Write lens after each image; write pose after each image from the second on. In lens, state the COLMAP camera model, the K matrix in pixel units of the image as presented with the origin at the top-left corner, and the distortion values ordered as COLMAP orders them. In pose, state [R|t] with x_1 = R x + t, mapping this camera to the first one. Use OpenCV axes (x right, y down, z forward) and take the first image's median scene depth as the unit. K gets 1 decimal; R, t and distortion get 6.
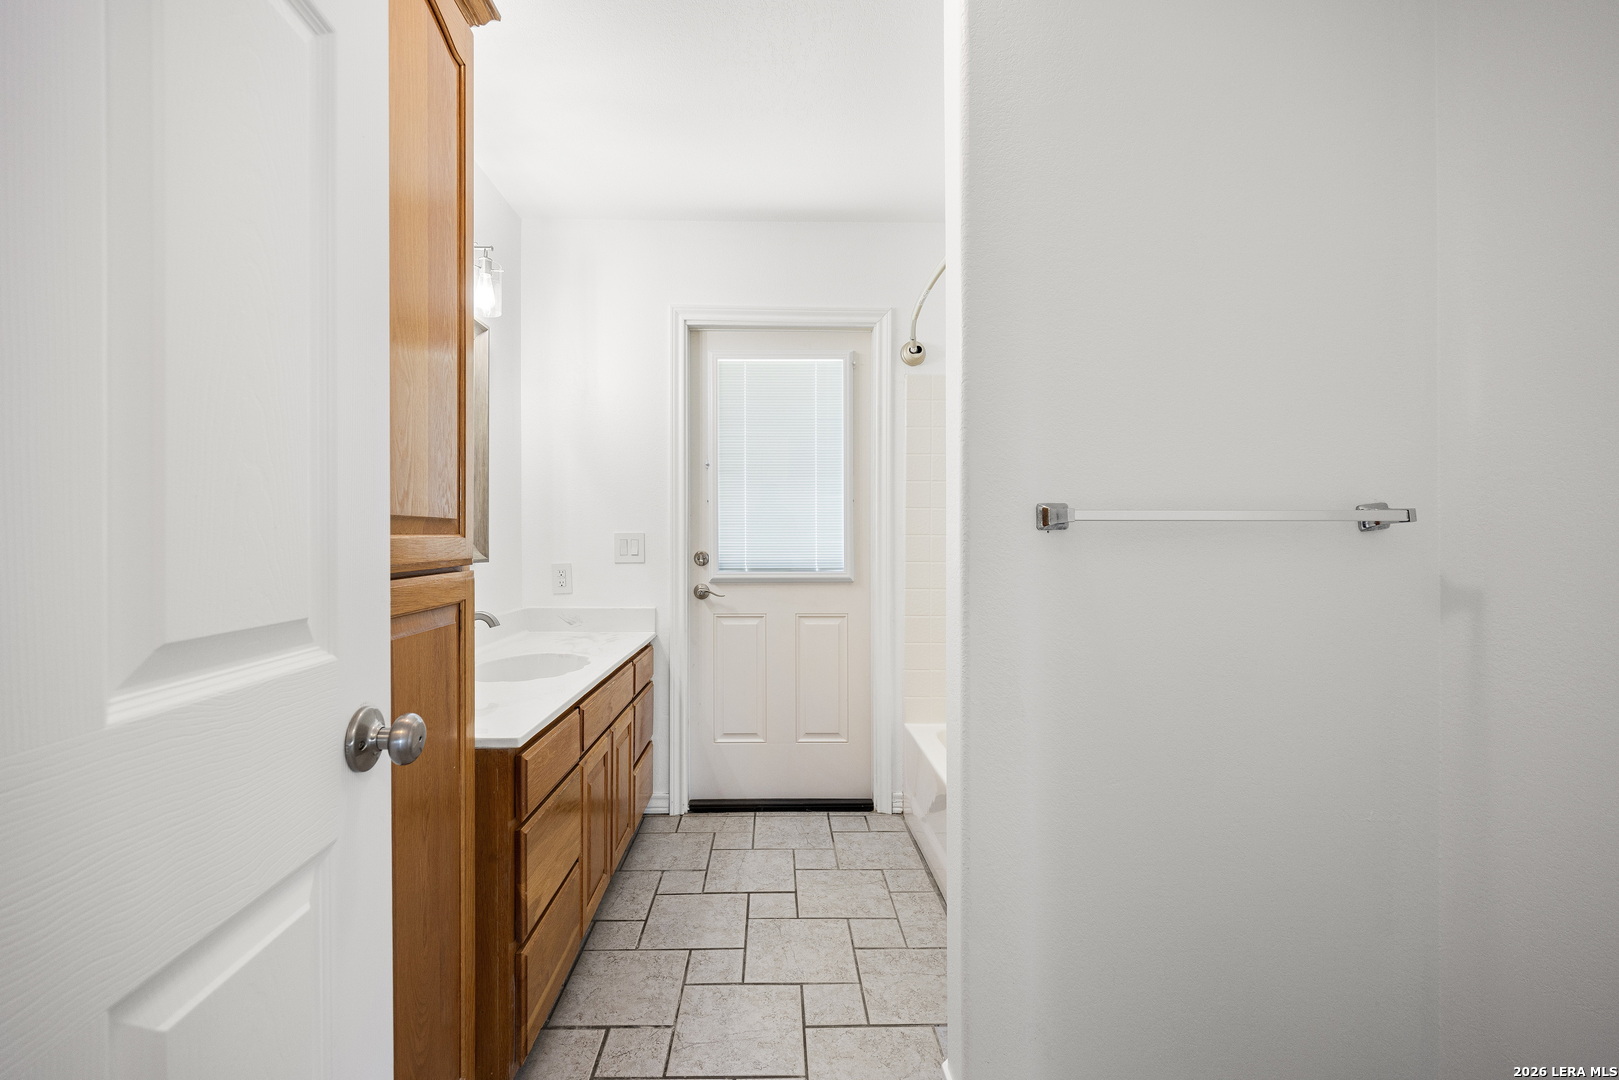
lens RADIAL K [[684.0, 0, 776.3], [0, 684.0, 535.1], [0, 0, 1]] dist [-0.004083, -0.000821]
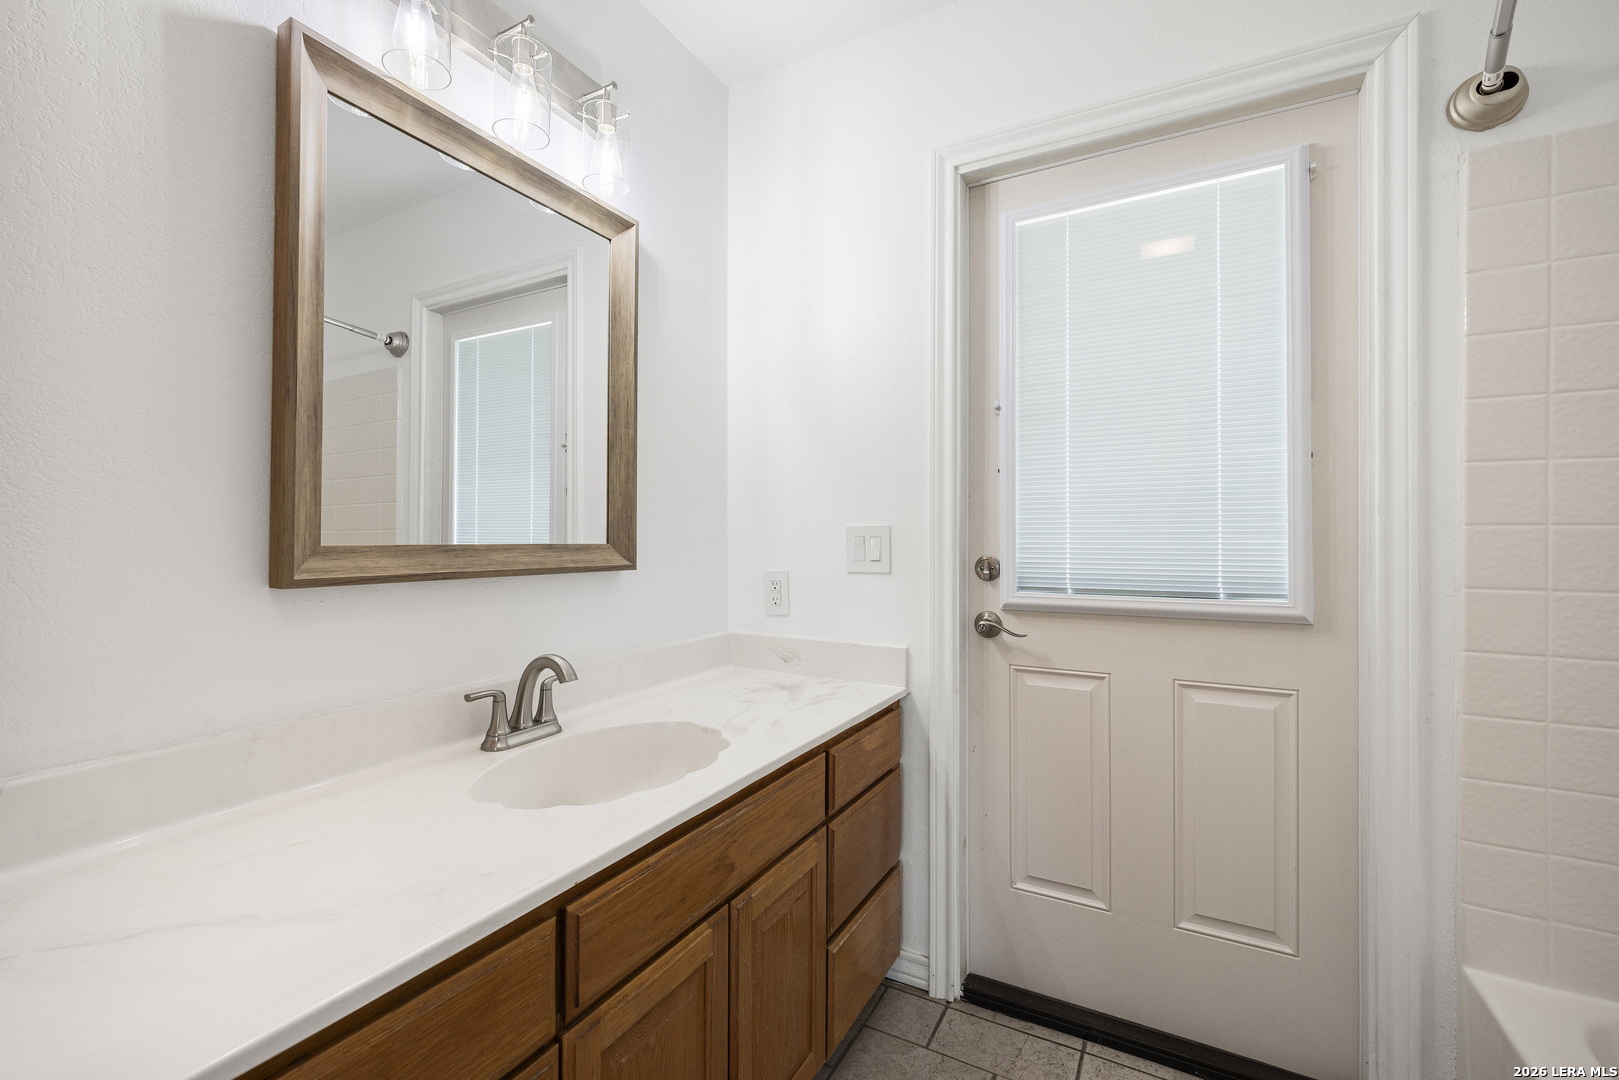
lens RADIAL K [[684.0, 0, 776.3], [0, 684.0, 535.1], [0, 0, 1]] dist [-0.004083, -0.000821]
pose [[0.860841, -0.001352, -0.508872, 0.033428], [0.002049, 0.999998, 0.000810, 0.004860], [0.508870, -0.001740, 0.860842, 0.408357]]
